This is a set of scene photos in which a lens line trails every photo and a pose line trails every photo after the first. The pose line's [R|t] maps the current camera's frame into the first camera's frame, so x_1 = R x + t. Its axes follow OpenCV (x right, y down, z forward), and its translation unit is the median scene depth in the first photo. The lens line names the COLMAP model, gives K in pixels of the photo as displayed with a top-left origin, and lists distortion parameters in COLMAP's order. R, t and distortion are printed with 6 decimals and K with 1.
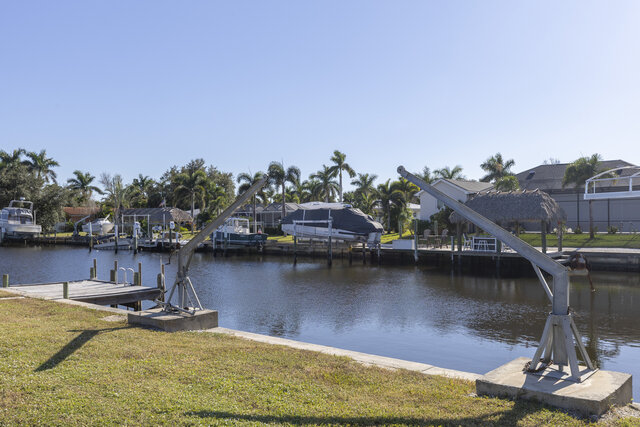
lens RADIAL K [[578.5, 0, 320.1], [0, 578.5, 219.6], [0, 0, 1]] dist [0.016524, -0.001247]
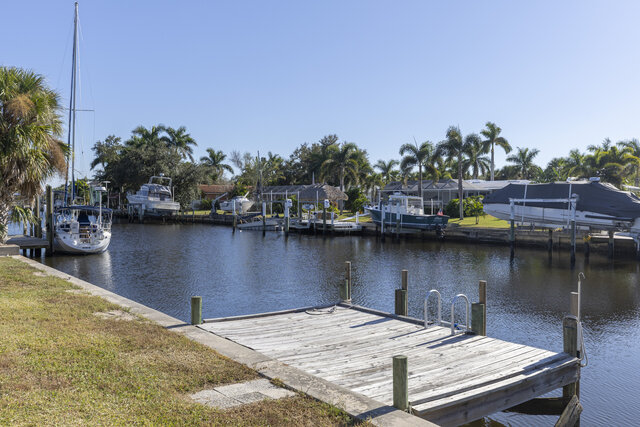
lens RADIAL K [[567.8, 0, 321.9], [0, 567.8, 208.9], [0, 0, 1]] dist [-0.000230, 0.008334]
pose [[0.982714, 0.014793, -0.184536, -0.076619], [-0.012192, 0.999810, 0.015220, 0.003209], [0.184726, -0.012707, 0.982708, 0.121441]]
